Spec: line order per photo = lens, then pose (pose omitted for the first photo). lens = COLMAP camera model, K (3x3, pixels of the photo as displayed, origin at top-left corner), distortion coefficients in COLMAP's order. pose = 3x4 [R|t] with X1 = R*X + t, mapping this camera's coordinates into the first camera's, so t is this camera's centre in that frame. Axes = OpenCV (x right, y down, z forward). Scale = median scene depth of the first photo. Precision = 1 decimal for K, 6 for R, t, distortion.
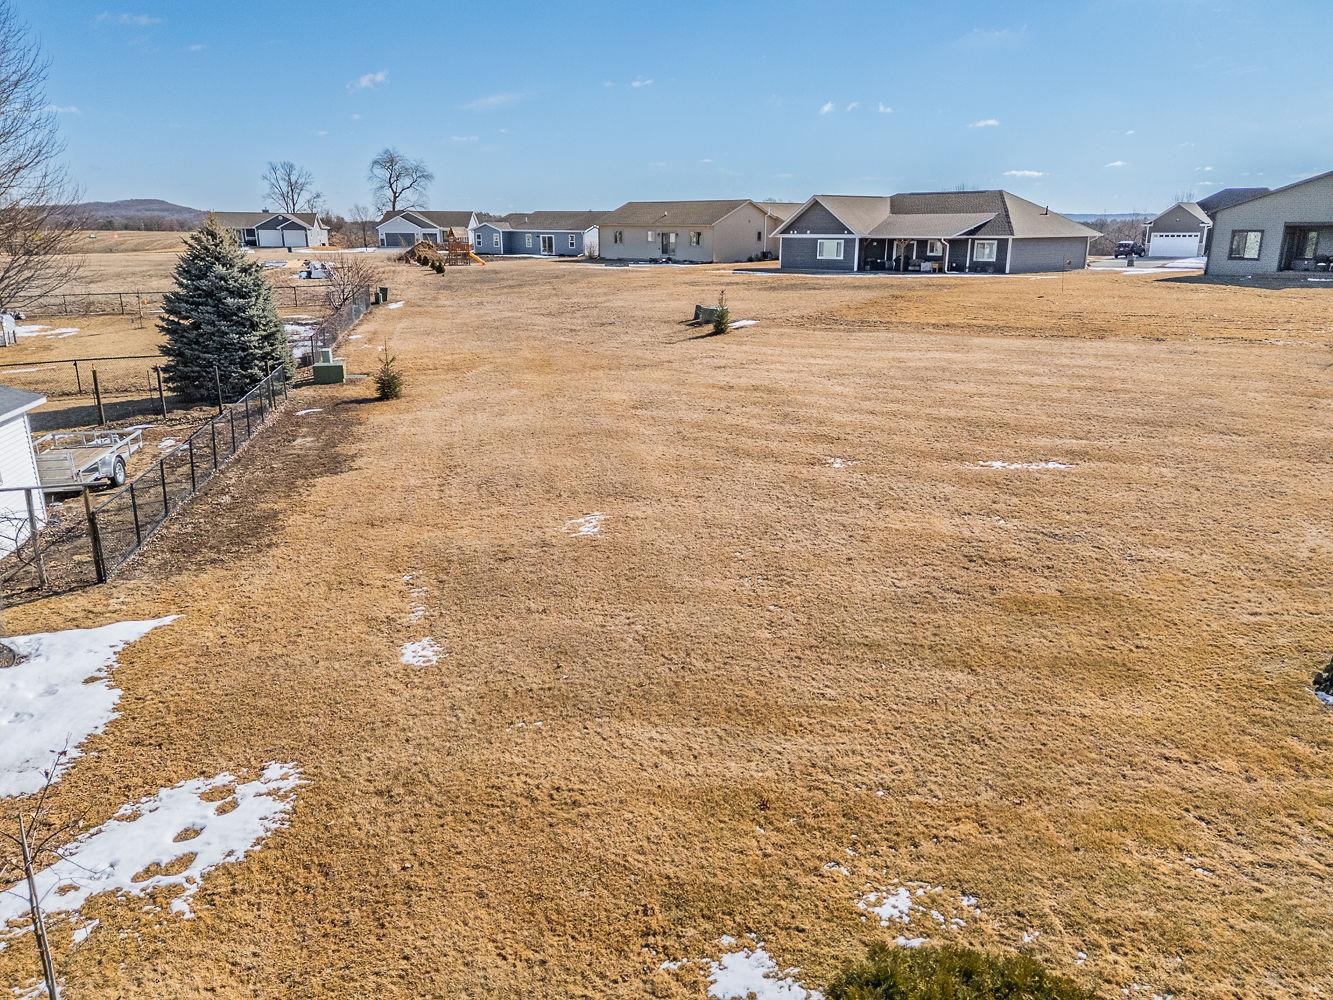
lens RADIAL K [[976.2, 0, 691.0], [0, 976.2, 500.1], [0, 0, 1]] dist [0.072853, -0.066319]
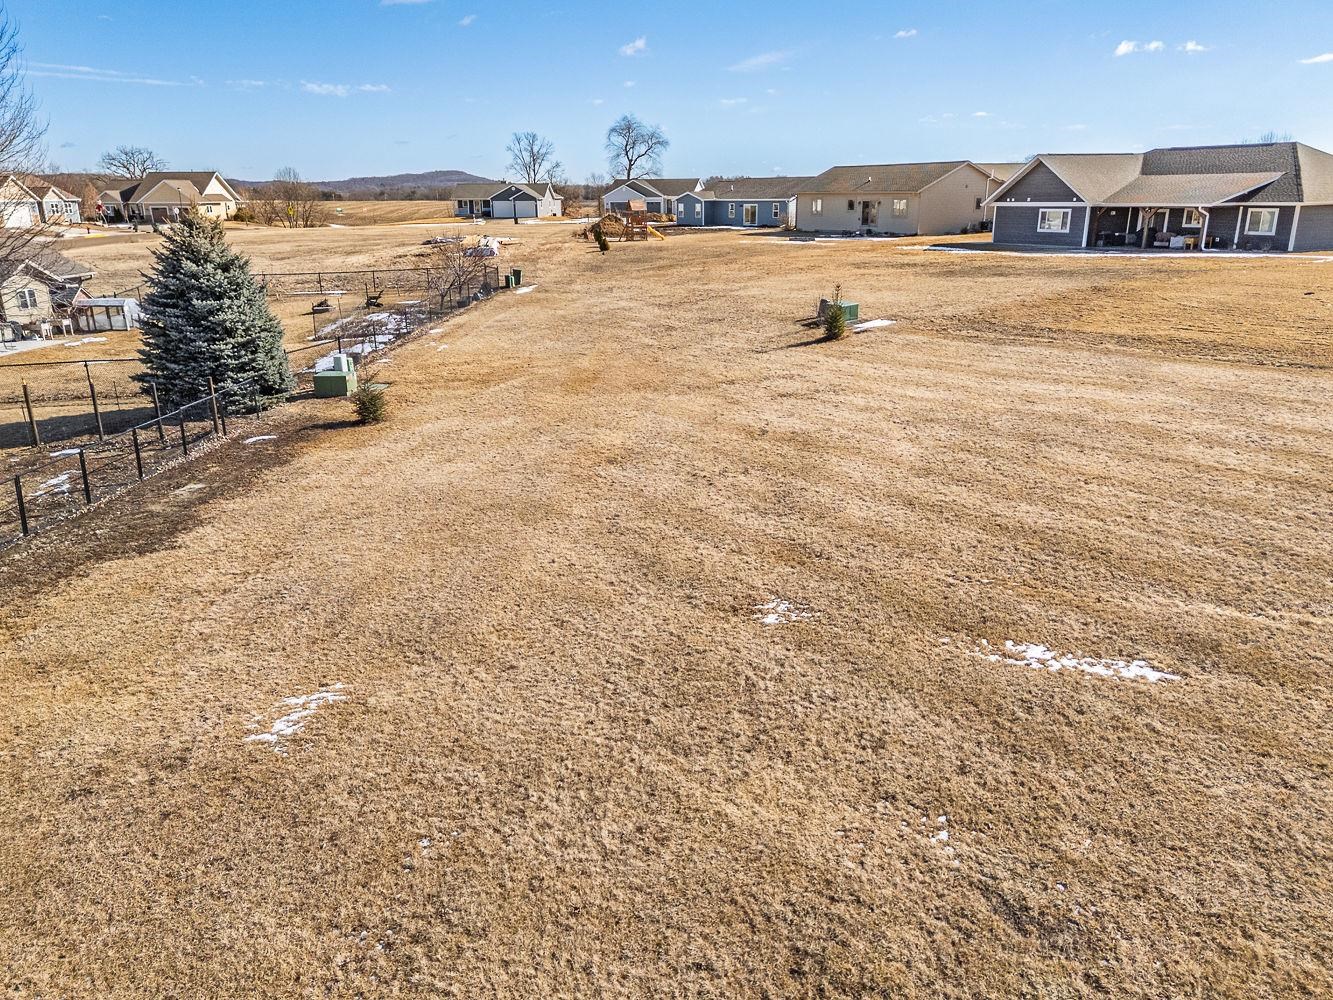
lens RADIAL K [[976.2, 0, 691.0], [0, 976.2, 500.1], [0, 0, 1]] dist [0.072853, -0.066319]
pose [[0.965079, 0.068334, -0.252891, 0.076957], [-0.059324, 0.997308, 0.043092, -0.040921], [0.255155, -0.026585, 0.966535, 0.120649]]
